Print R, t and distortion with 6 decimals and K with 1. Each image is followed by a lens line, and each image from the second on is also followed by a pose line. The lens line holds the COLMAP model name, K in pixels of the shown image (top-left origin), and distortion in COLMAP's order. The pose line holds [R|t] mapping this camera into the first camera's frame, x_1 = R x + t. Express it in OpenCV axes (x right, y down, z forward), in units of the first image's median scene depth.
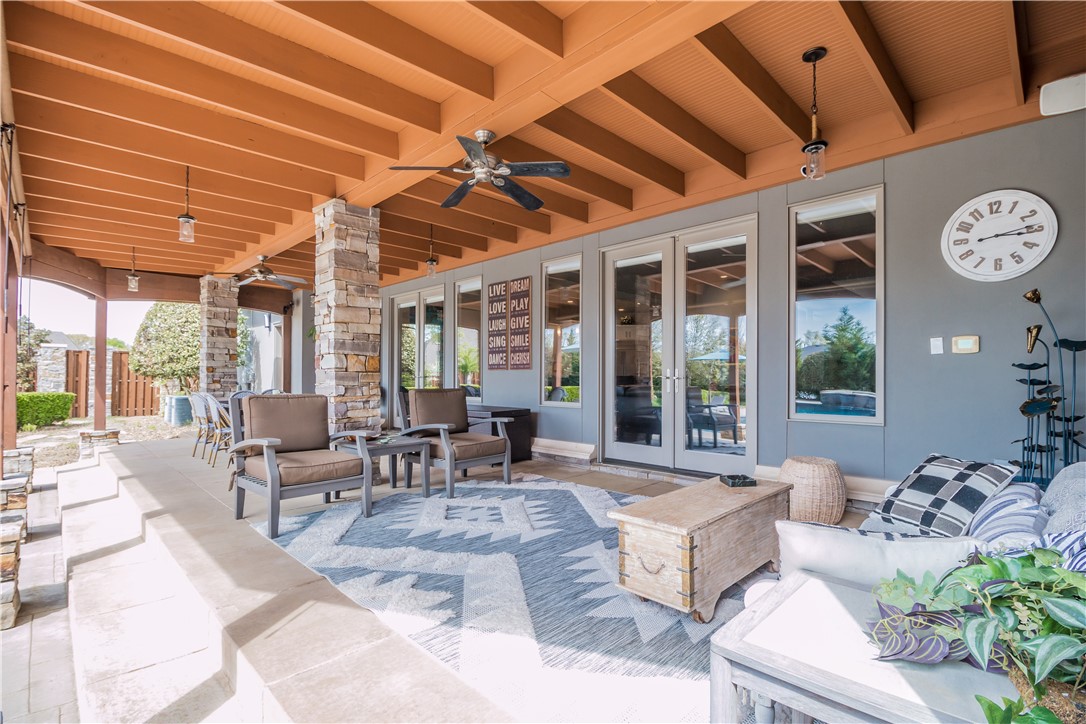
lens RADIAL K [[513.9, 0, 537.0], [0, 513.9, 381.8], [0, 0, 1]] dist [0.000961, -0.014393]
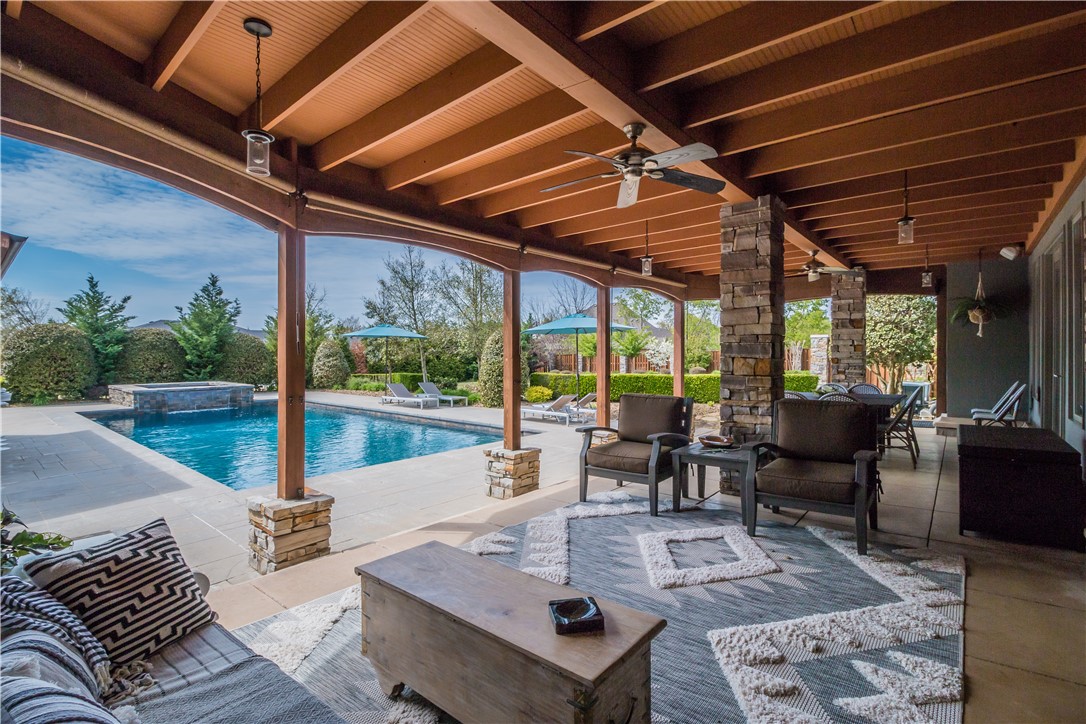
lens RADIAL K [[507.2, 0, 543.0], [0, 507.2, 362.0], [0, 0, 1]] dist [0.001810, 0.000167]
pose [[0.100633, 0.015421, -0.994804, 0.557795], [-0.007032, 0.999866, 0.014788, -0.056094], [0.994899, 0.005507, 0.100728, 0.534467]]
